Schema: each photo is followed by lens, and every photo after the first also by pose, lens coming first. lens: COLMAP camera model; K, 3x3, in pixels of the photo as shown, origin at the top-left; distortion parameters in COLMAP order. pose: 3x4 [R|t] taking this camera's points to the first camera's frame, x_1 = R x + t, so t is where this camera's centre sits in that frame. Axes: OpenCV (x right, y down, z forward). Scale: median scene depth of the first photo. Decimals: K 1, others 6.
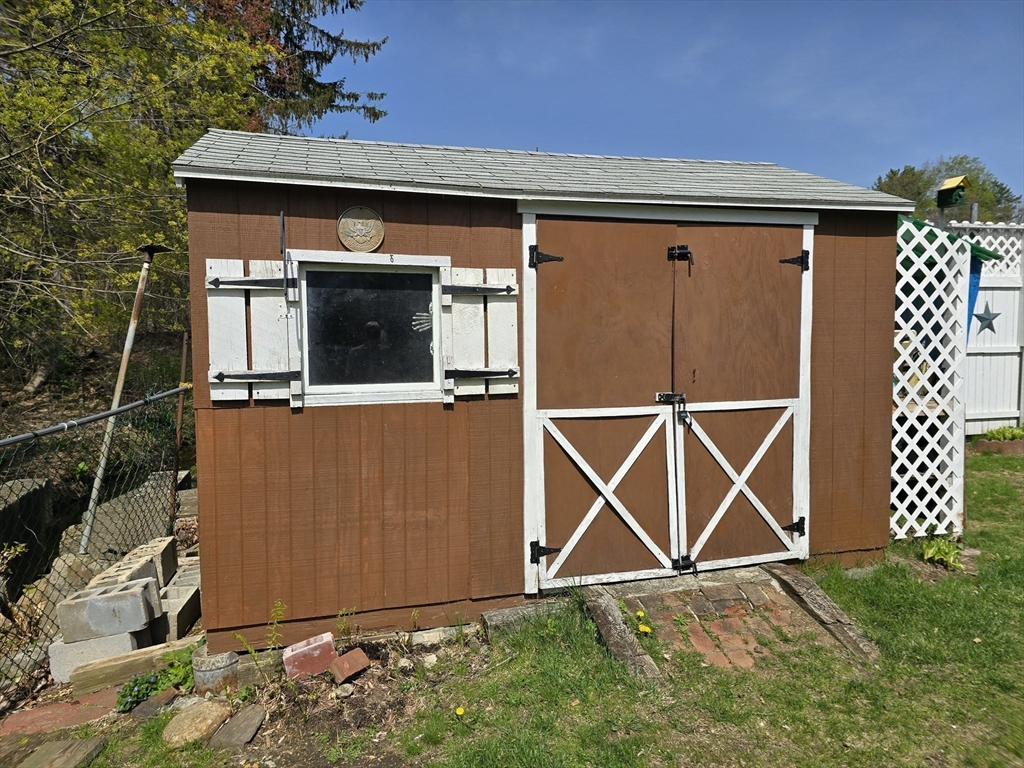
lens RADIAL K [[688.3, 0, 510.9], [0, 688.3, 380.9], [0, 0, 1]] dist [0.055584, -0.061869]
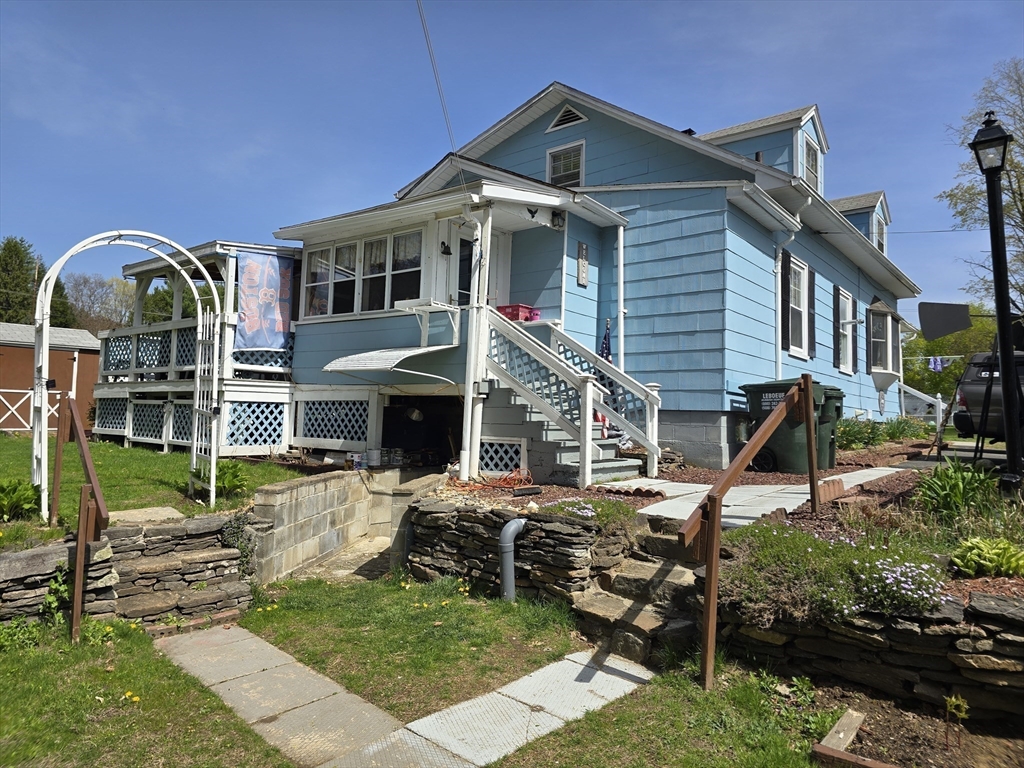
lens RADIAL K [[688.3, 0, 517.8], [0, 688.3, 360.4], [0, 0, 1]] dist [0.055584, -0.061869]
pose [[0.808221, 0.071730, 0.584494, 0.118076], [0.019139, 0.988830, -0.147817, 0.523787], [-0.588568, 0.130655, 0.797820, -4.064814]]
